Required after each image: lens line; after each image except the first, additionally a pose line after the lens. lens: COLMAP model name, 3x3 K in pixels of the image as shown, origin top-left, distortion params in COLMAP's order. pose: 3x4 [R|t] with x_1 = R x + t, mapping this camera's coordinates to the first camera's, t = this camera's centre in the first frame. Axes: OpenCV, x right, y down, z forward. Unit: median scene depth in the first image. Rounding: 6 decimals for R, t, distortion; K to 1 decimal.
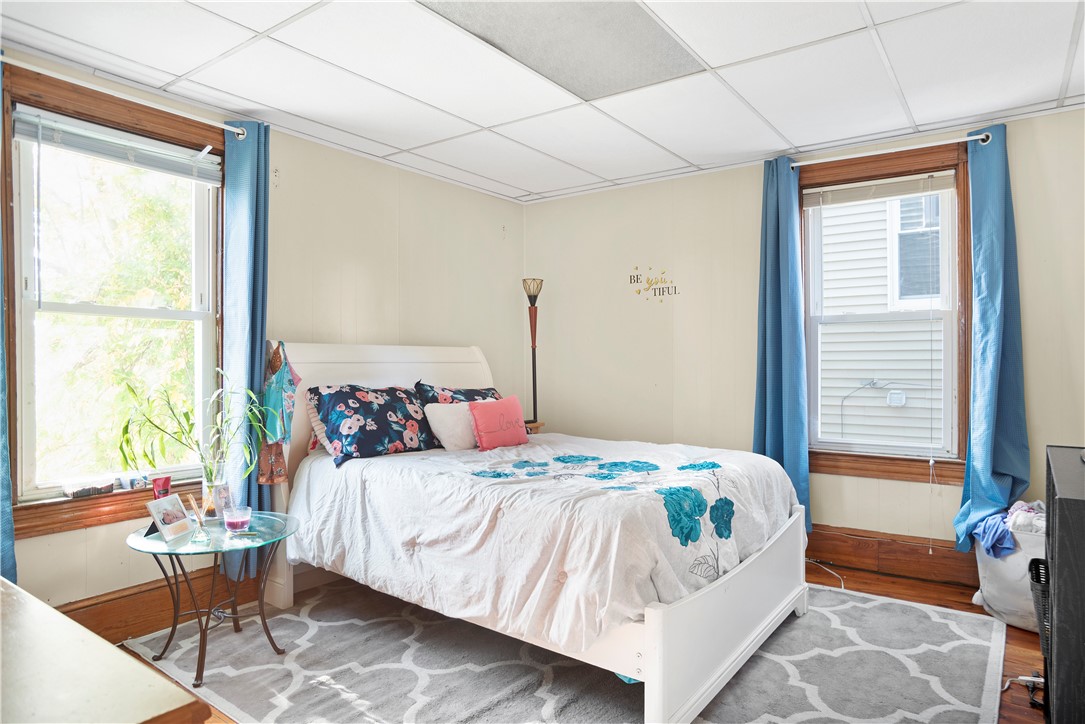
lens RADIAL K [[665.0, 0, 542.5], [0, 665.0, 362.0], [0, 0, 1]] dist [-0.040490, -0.000254]
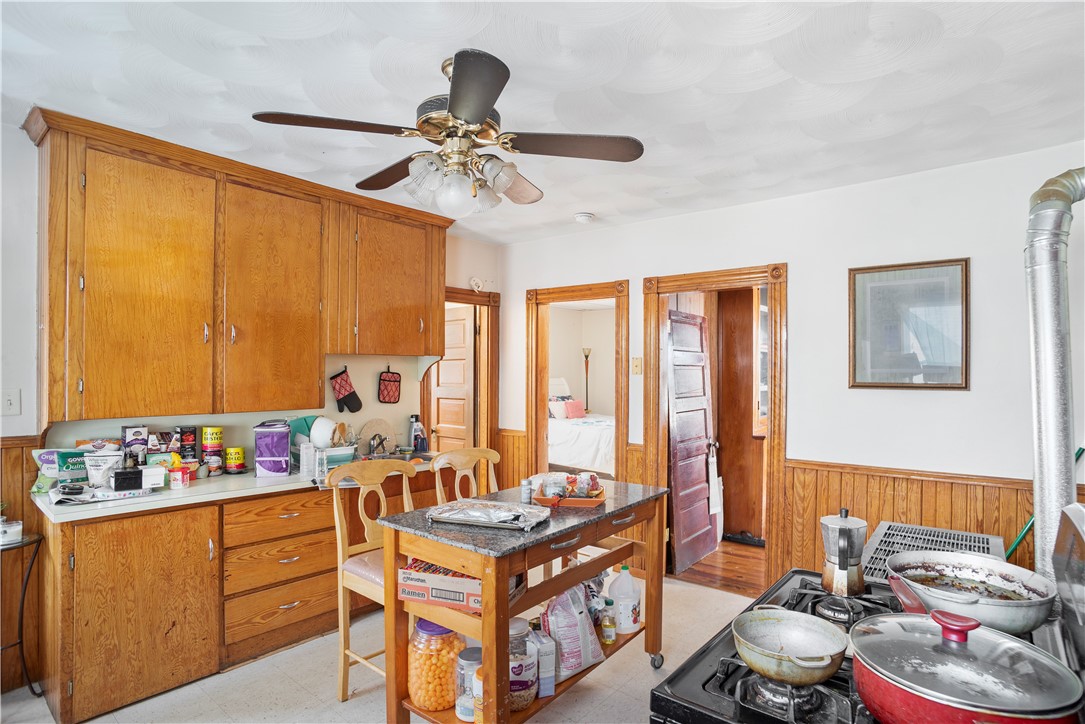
lens RADIAL K [[557.2, 0, 542.4], [0, 557.2, 372.5], [0, 0, 1]] dist [-0.128855, -0.000102]
pose [[0.997376, 0.016599, -0.070464, -0.039527], [-0.016079, 0.999839, 0.007935, -0.067936], [0.070585, -0.006781, 0.997483, -1.170201]]
